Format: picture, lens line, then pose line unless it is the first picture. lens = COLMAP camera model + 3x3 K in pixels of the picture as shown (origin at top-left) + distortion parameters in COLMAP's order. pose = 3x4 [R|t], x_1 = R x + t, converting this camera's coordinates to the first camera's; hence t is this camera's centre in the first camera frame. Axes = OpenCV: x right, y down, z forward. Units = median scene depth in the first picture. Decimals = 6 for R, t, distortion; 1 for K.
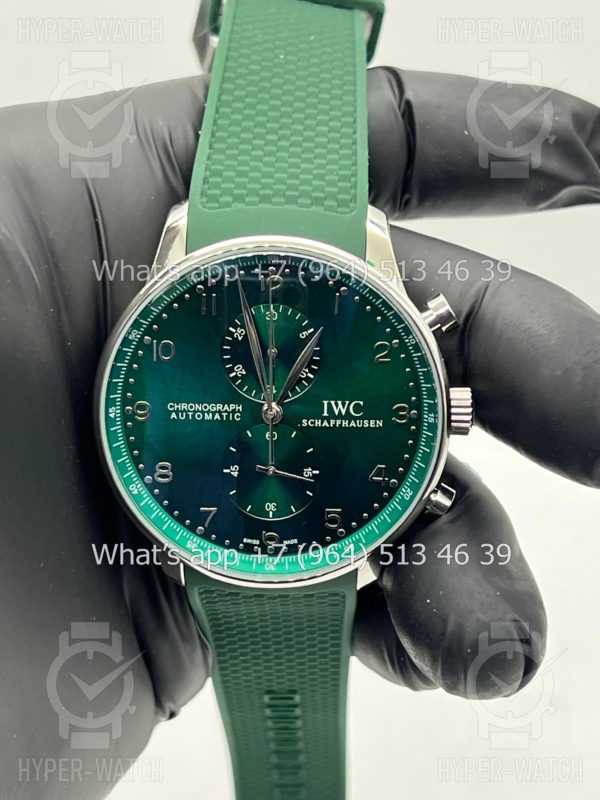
lens RADIAL K [[1832.3, 0, 328.6], [0, 1832.3, 398.5], [0, 0, 1]] dist [0.149070, 0.211840]
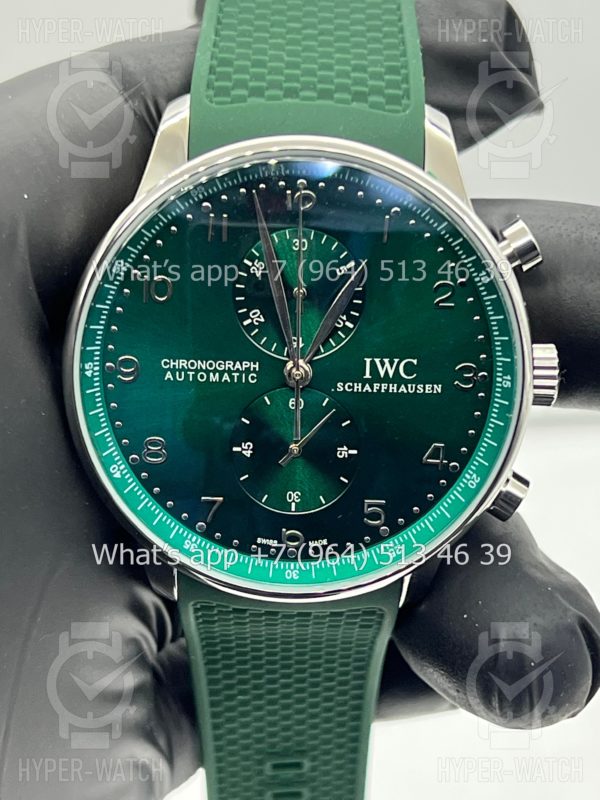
lens RADIAL K [[1792.4, 0, 296.5], [0, 1792.4, 448.8], [0, 0, 1]] dist [0.142661, 0.039070]
pose [[0.999589, 0.009964, 0.026869, -0.051114], [-0.010016, 0.999948, 0.001818, 0.037961], [-0.026850, -0.002086, 0.999637, 0.251527]]
